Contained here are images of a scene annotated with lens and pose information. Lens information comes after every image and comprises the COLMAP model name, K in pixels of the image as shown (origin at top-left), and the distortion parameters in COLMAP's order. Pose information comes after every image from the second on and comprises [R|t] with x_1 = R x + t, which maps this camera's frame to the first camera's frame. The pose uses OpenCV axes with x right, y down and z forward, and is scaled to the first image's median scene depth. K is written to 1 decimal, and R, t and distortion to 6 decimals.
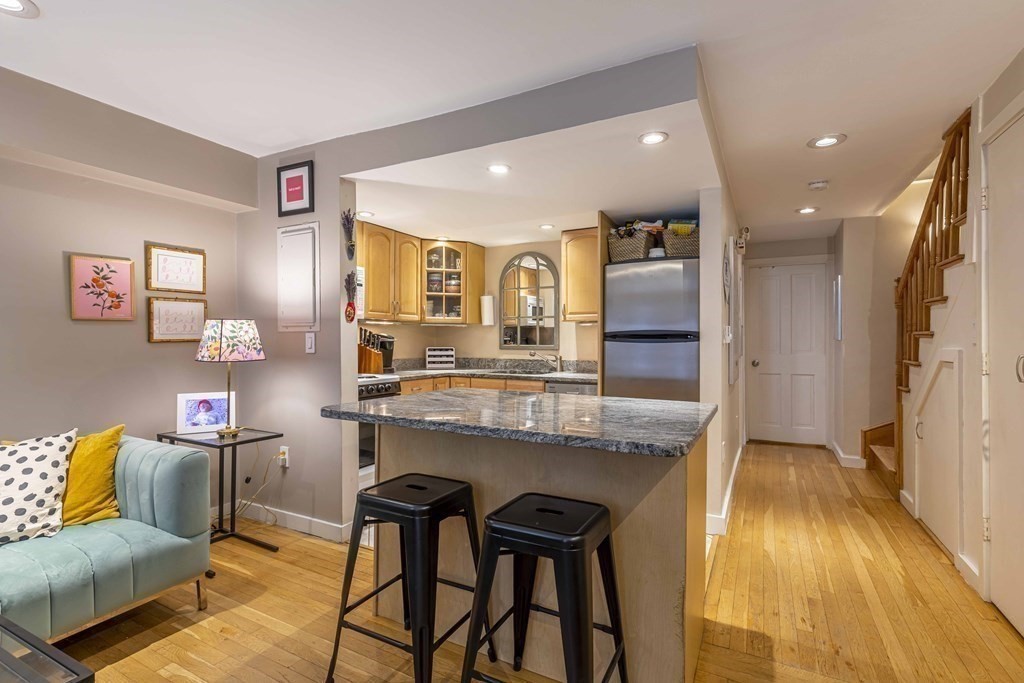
lens RADIAL K [[454.0, 0, 542.8], [0, 454.0, 338.9], [0, 0, 1]] dist [-0.001453, -0.000540]
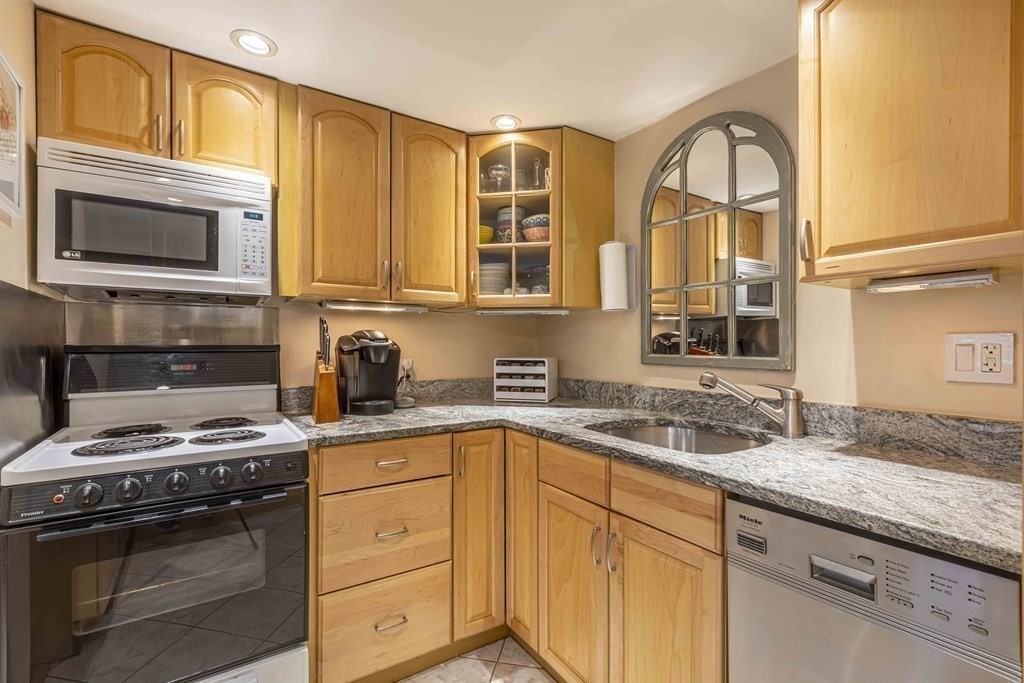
lens RADIAL K [[478.3, 0, 523.2], [0, 478.3, 347.0], [0, 0, 1]] dist [0.001952, 0.000901]
pose [[0.868148, 0.002907, -0.496297, 0.042538], [0.002931, 0.999935, 0.010983, 0.000905], [0.496297, -0.010990, 0.868083, 0.661039]]
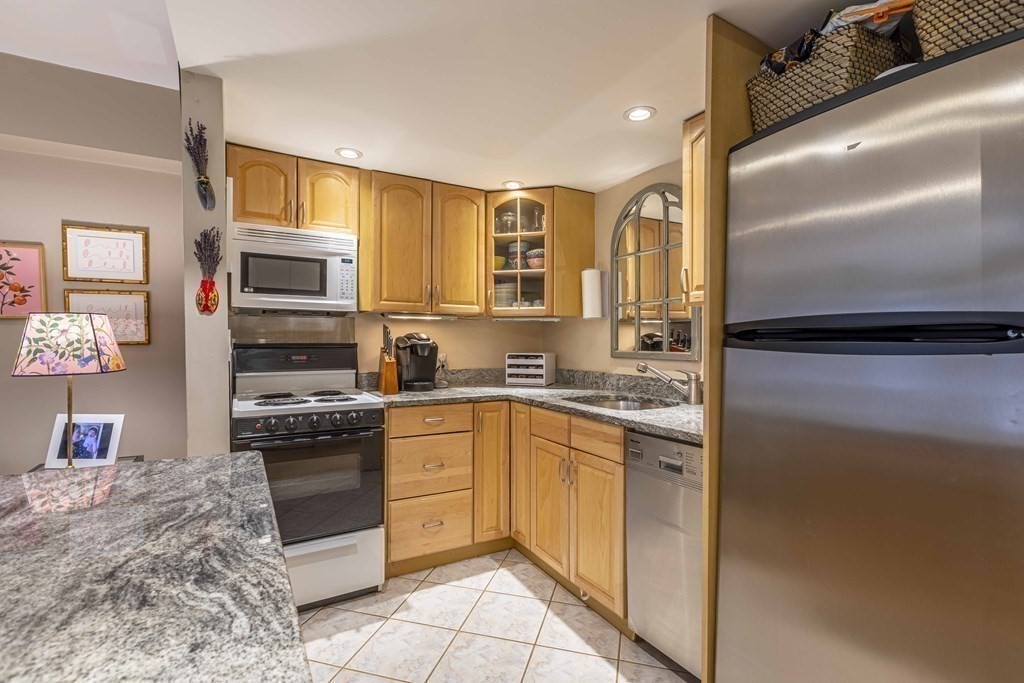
lens RADIAL K [[479.0, 0, 529.6], [0, 479.0, 346.3], [0, 0, 1]] dist [-0.000907, 0.000002]
pose [[0.842513, 0.006216, -0.538640, 0.191252], [0.001328, 0.999906, 0.013617, -0.001363], [0.538675, -0.012188, 0.842426, 0.493031]]
